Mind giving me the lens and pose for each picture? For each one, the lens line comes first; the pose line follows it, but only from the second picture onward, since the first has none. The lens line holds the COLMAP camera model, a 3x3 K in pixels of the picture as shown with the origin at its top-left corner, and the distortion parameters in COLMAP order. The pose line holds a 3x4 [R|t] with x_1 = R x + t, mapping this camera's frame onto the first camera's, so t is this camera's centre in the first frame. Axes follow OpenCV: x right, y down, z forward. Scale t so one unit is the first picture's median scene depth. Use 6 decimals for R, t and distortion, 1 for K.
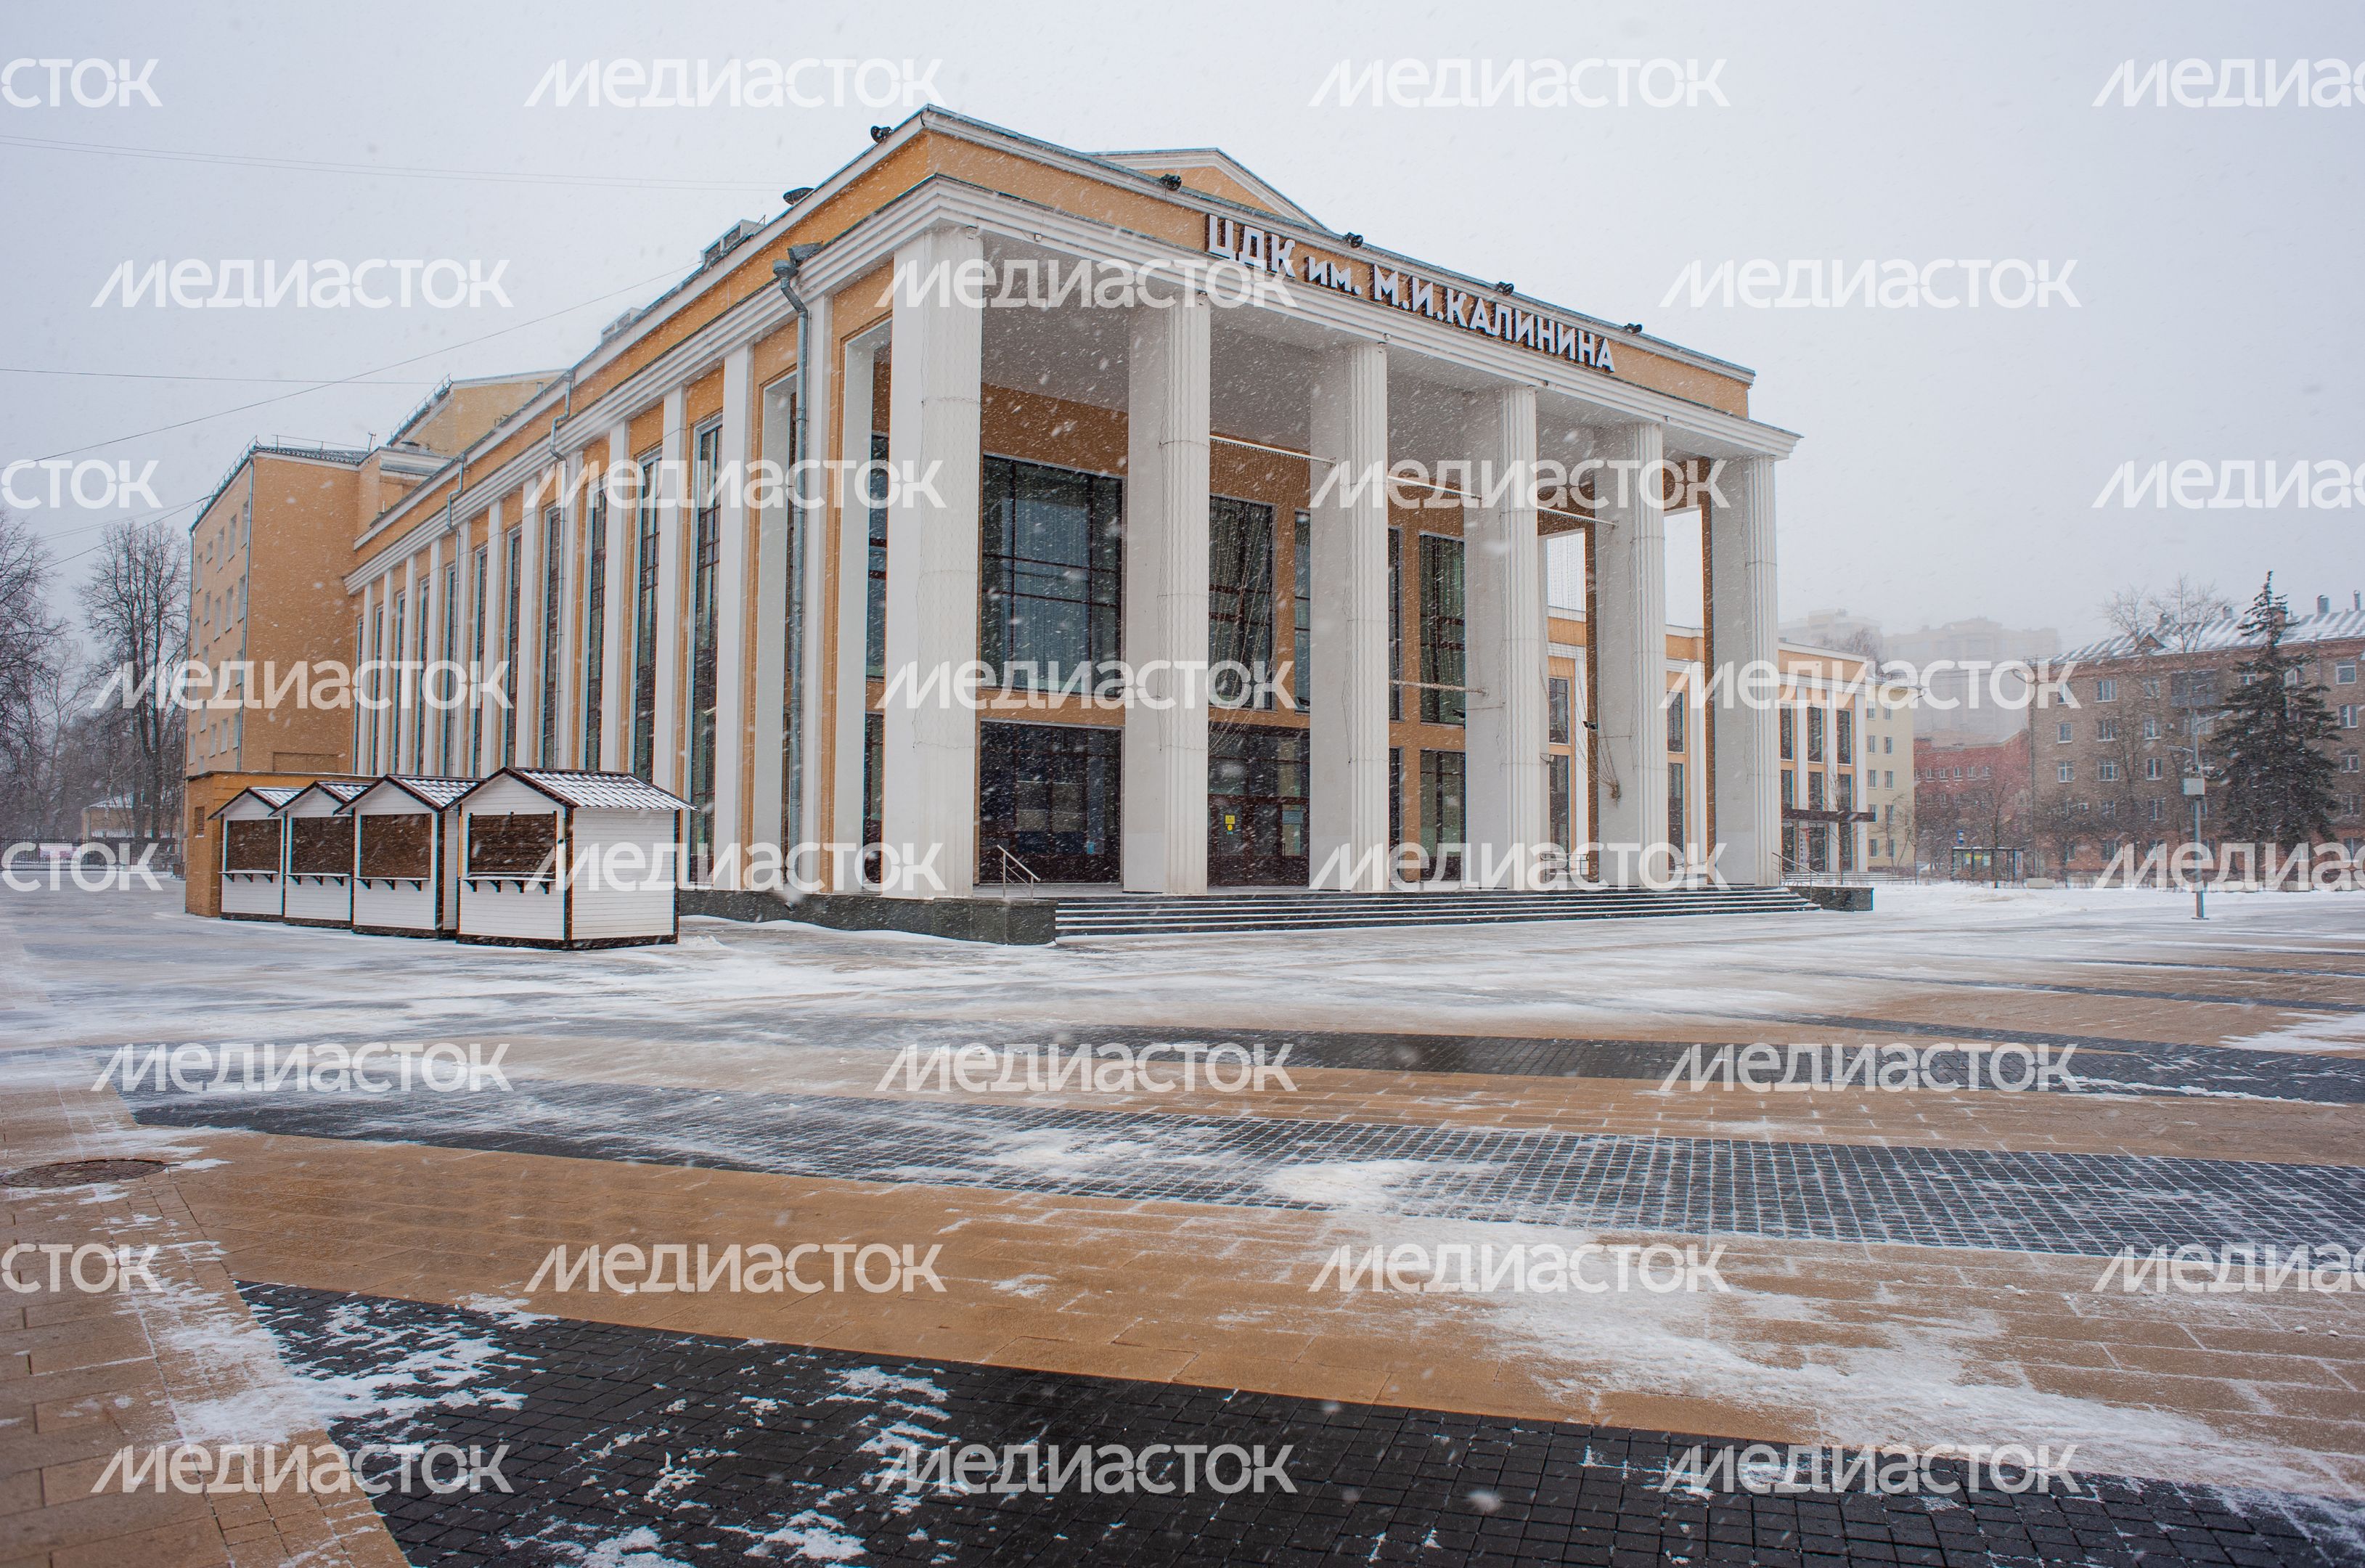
lens RADIAL K [[1625.0, 0, 1182.5], [0, 1625.0, 784.0], [0, 0, 1]] dist [-0.086648, 0.065100]
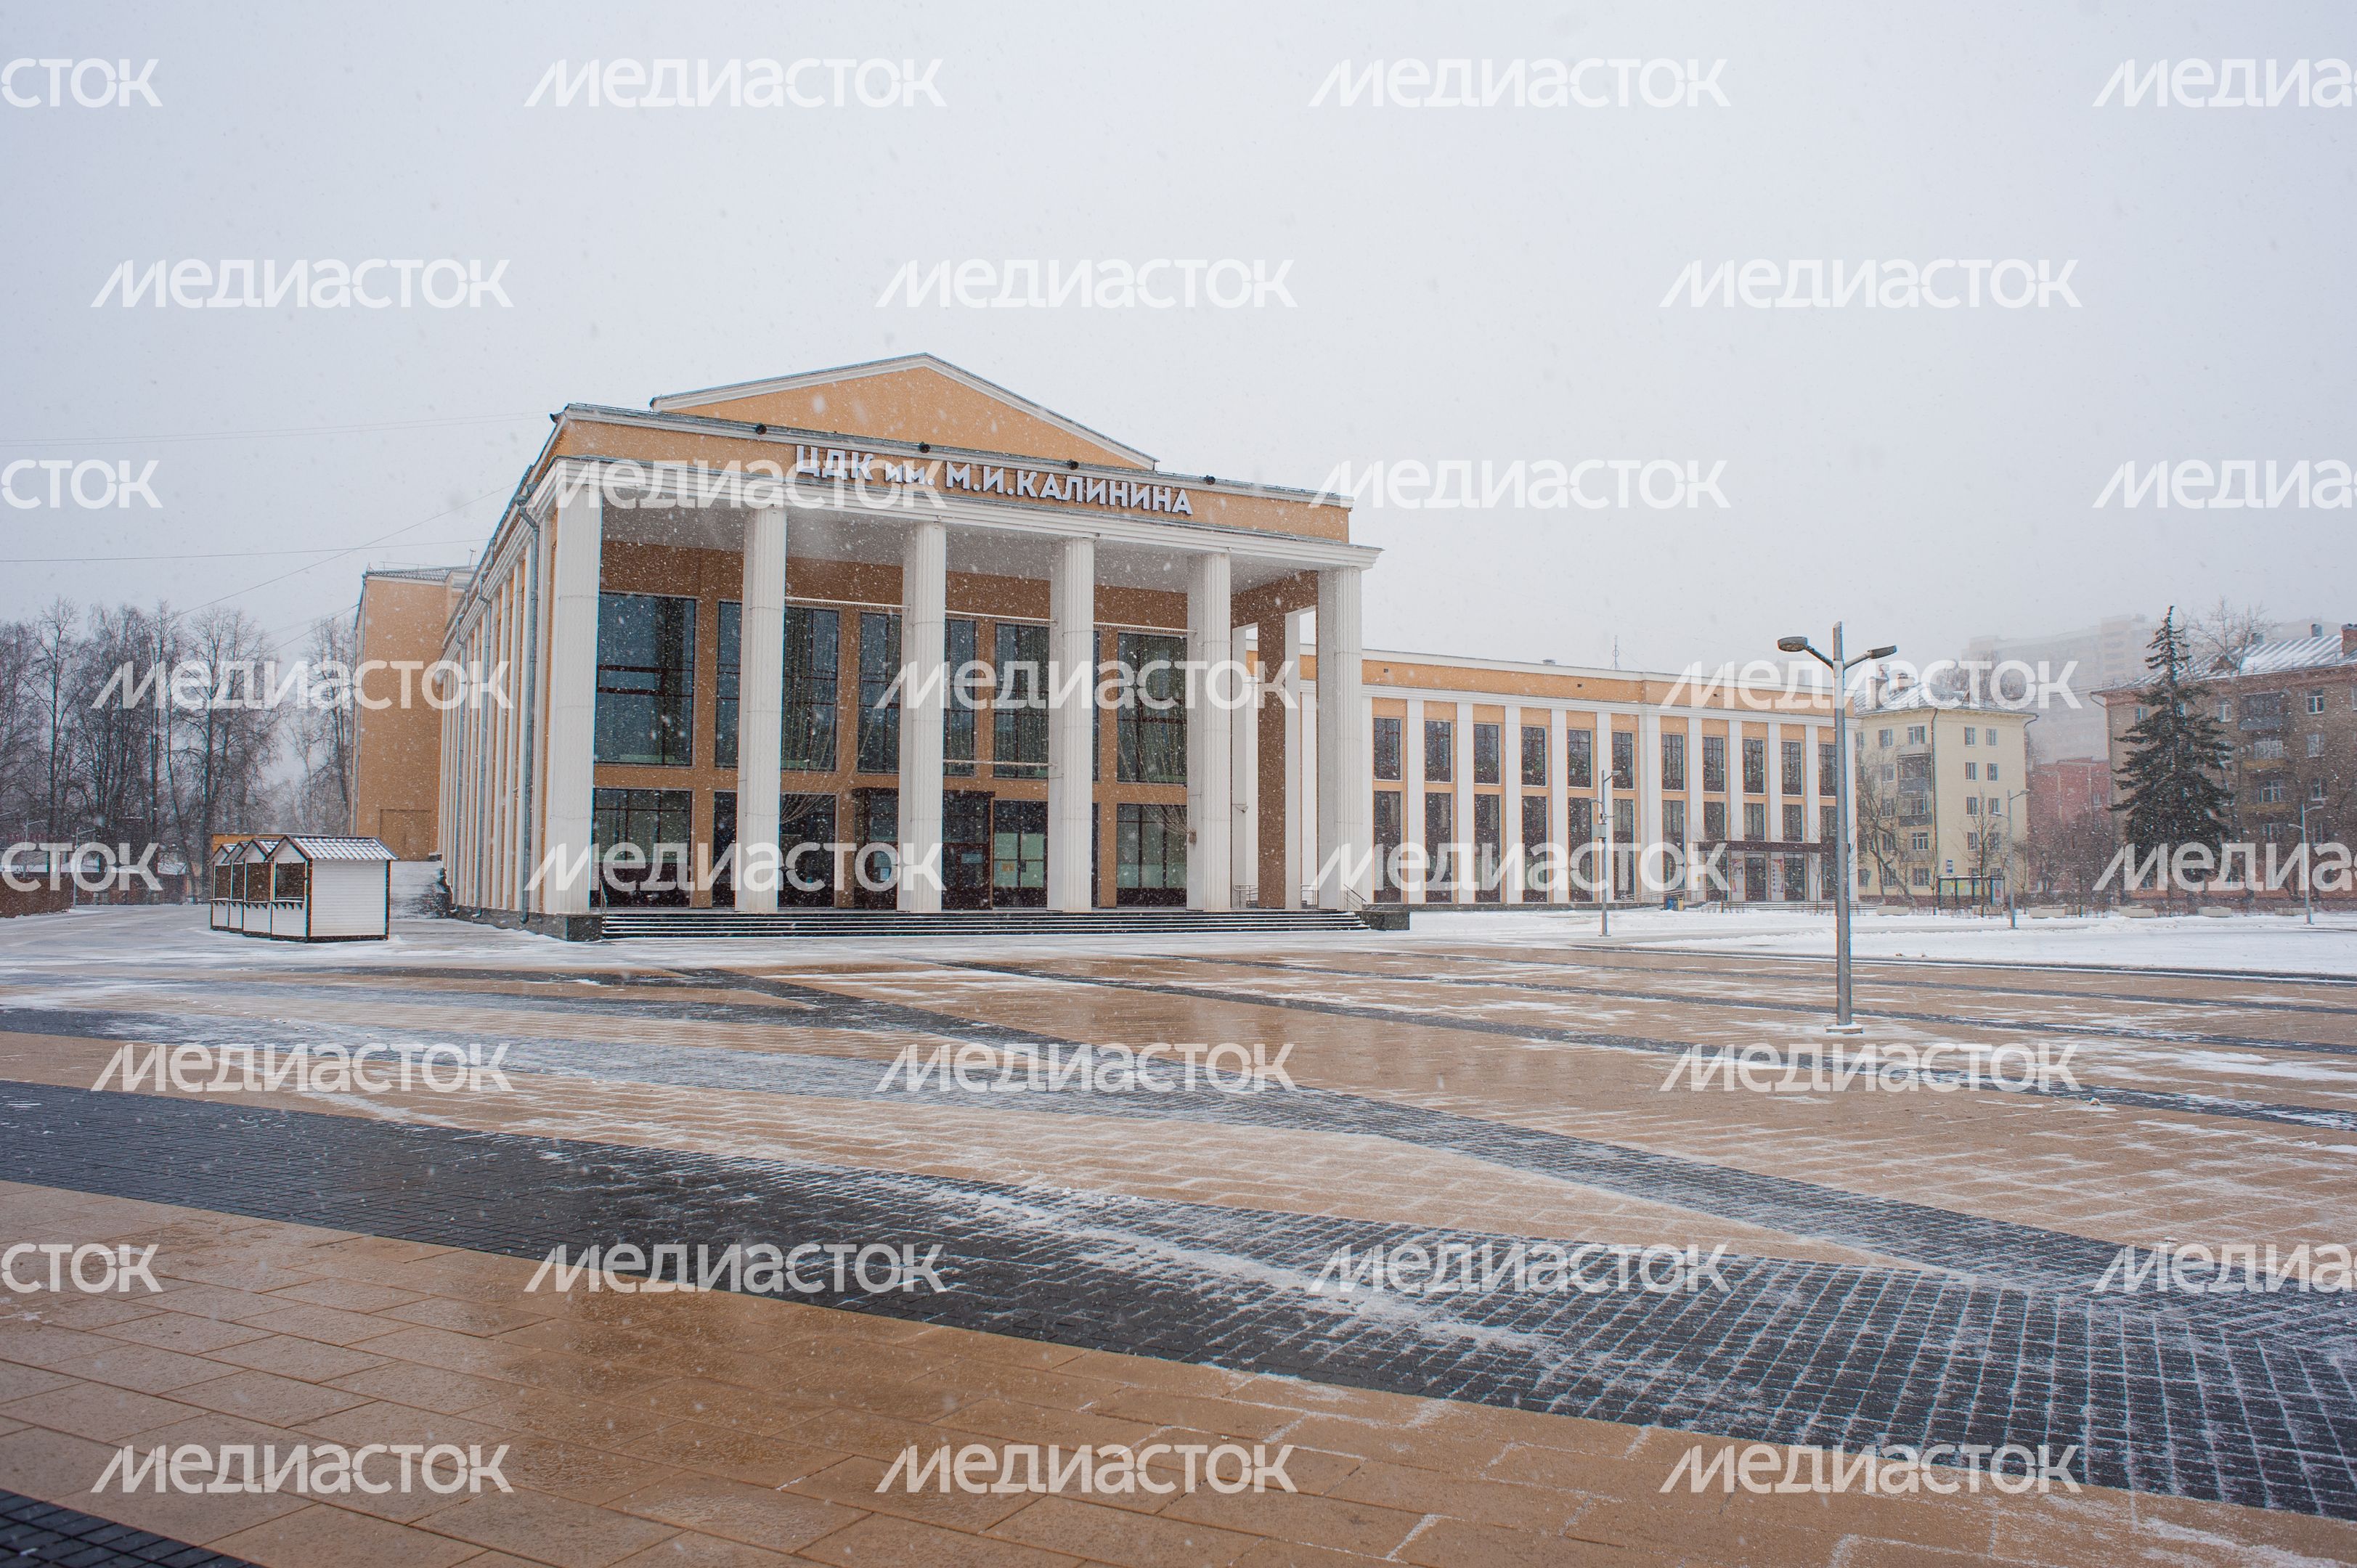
lens RADIAL K [[1700.5, 0, 1178.5], [0, 1700.5, 784.0], [0, 0, 1]] dist [-0.048996, 0.000294]
pose [[0.982014, -0.013891, -0.188299, 0.548081], [0.010781, 0.999788, -0.017532, -0.015324], [0.188503, 0.015187, 0.981955, -0.368966]]
